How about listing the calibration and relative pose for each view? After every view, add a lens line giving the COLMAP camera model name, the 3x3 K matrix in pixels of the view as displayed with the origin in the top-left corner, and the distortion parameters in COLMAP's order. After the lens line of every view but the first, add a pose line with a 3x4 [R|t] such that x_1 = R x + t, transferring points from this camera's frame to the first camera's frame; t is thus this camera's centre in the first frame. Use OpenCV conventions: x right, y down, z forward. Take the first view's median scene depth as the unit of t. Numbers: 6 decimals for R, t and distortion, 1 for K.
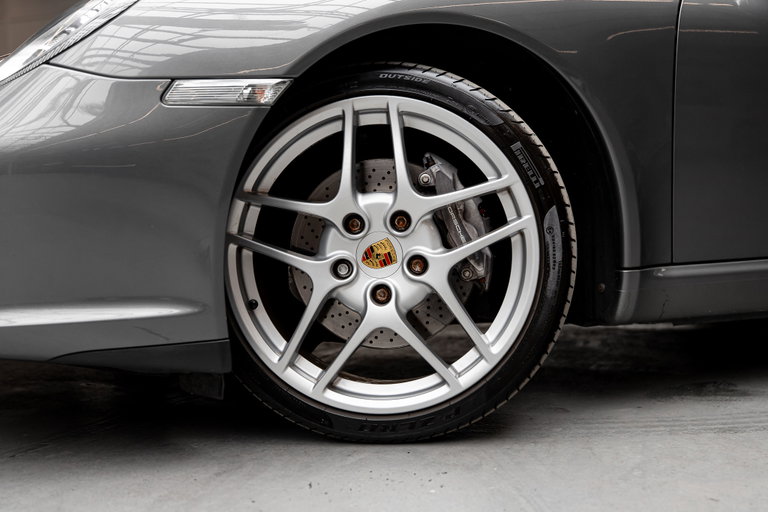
lens RADIAL K [[1031.8, 0, 384.0], [0, 1031.8, 256.0], [0, 0, 1]] dist [-0.019524, 0.058783]
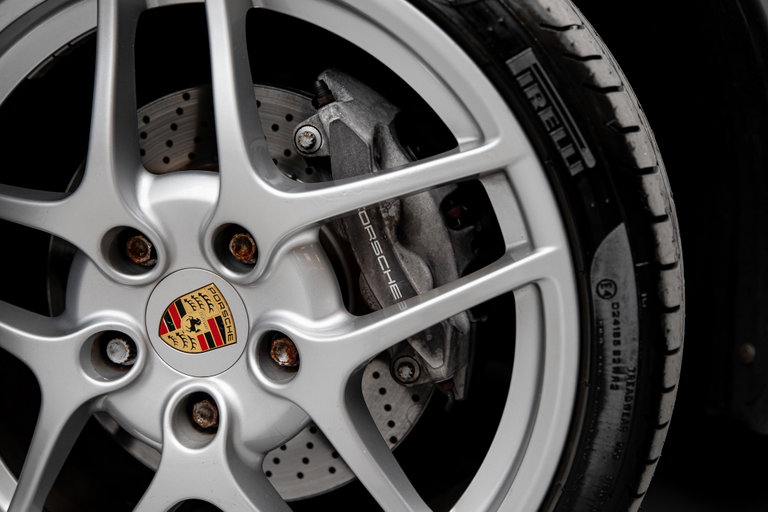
lens RADIAL K [[1031.8, 0, 384.0], [0, 1031.8, 256.0], [0, 0, 1]] dist [-0.019524, 0.058783]
pose [[0.990335, 0.021142, -0.137076, 0.127953], [-0.002024, 0.990411, 0.138135, -0.086037], [0.138682, -0.136523, 0.980882, 0.605807]]
